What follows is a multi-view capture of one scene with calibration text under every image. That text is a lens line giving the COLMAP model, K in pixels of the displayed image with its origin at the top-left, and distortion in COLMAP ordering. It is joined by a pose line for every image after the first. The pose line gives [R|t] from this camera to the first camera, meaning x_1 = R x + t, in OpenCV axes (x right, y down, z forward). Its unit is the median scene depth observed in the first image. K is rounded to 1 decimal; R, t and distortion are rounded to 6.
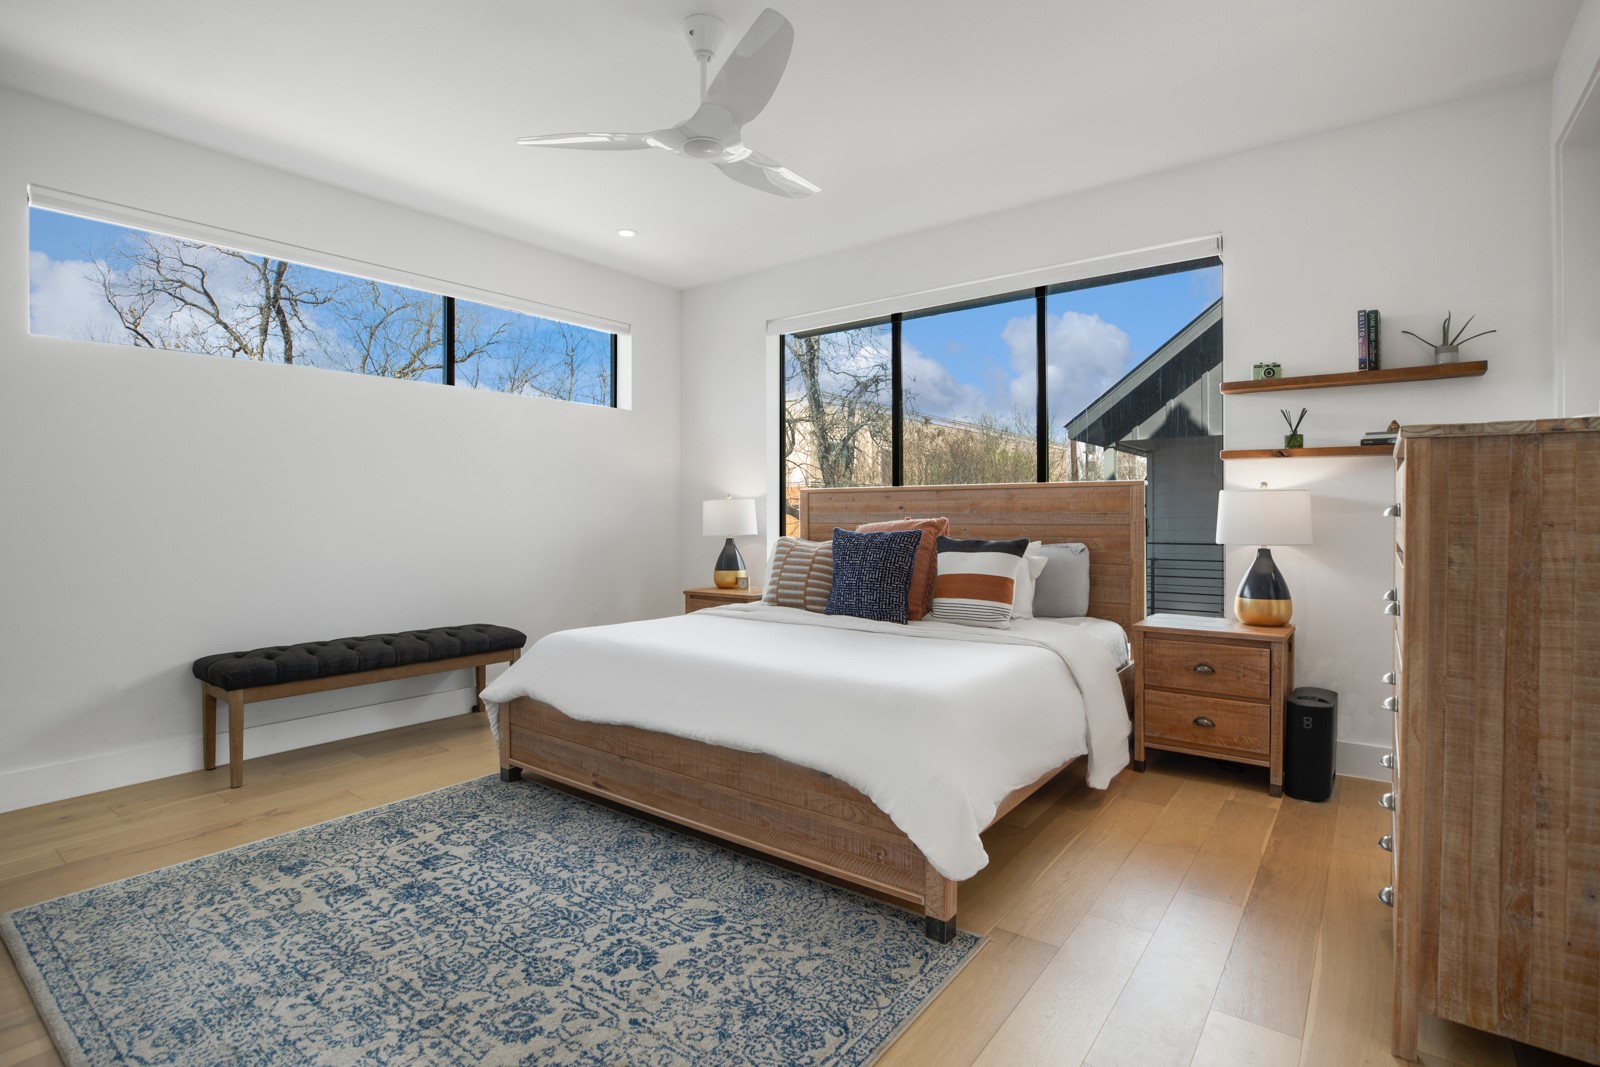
lens RADIAL K [[775.3, 0, 800.0], [0, 775.3, 533.5], [0, 0, 1]] dist [-0.031015, 0.001801]
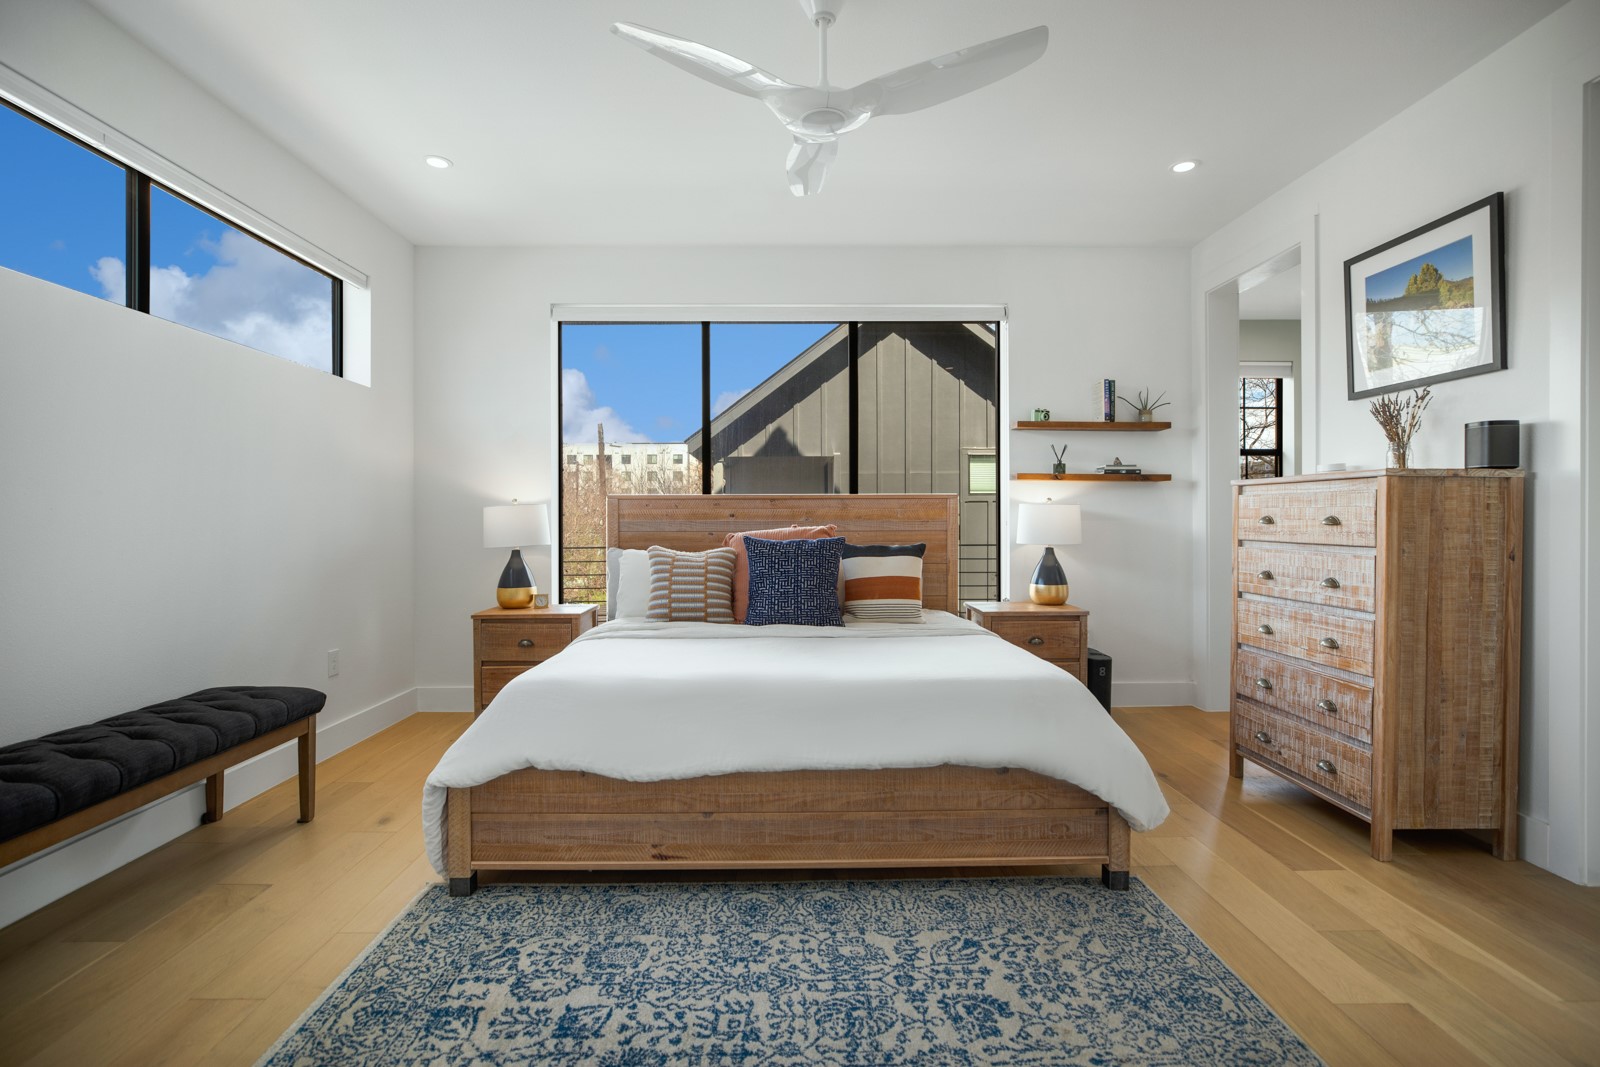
lens RADIAL K [[731.2, 0, 798.0], [0, 731.2, 537.8], [0, 0, 1]] dist [-0.015565, 0.000285]
pose [[0.784208, -0.013873, 0.620343, -0.709312], [0.014954, 0.999882, 0.003456, -0.010790], [-0.620318, 0.006567, 0.784323, 0.353495]]
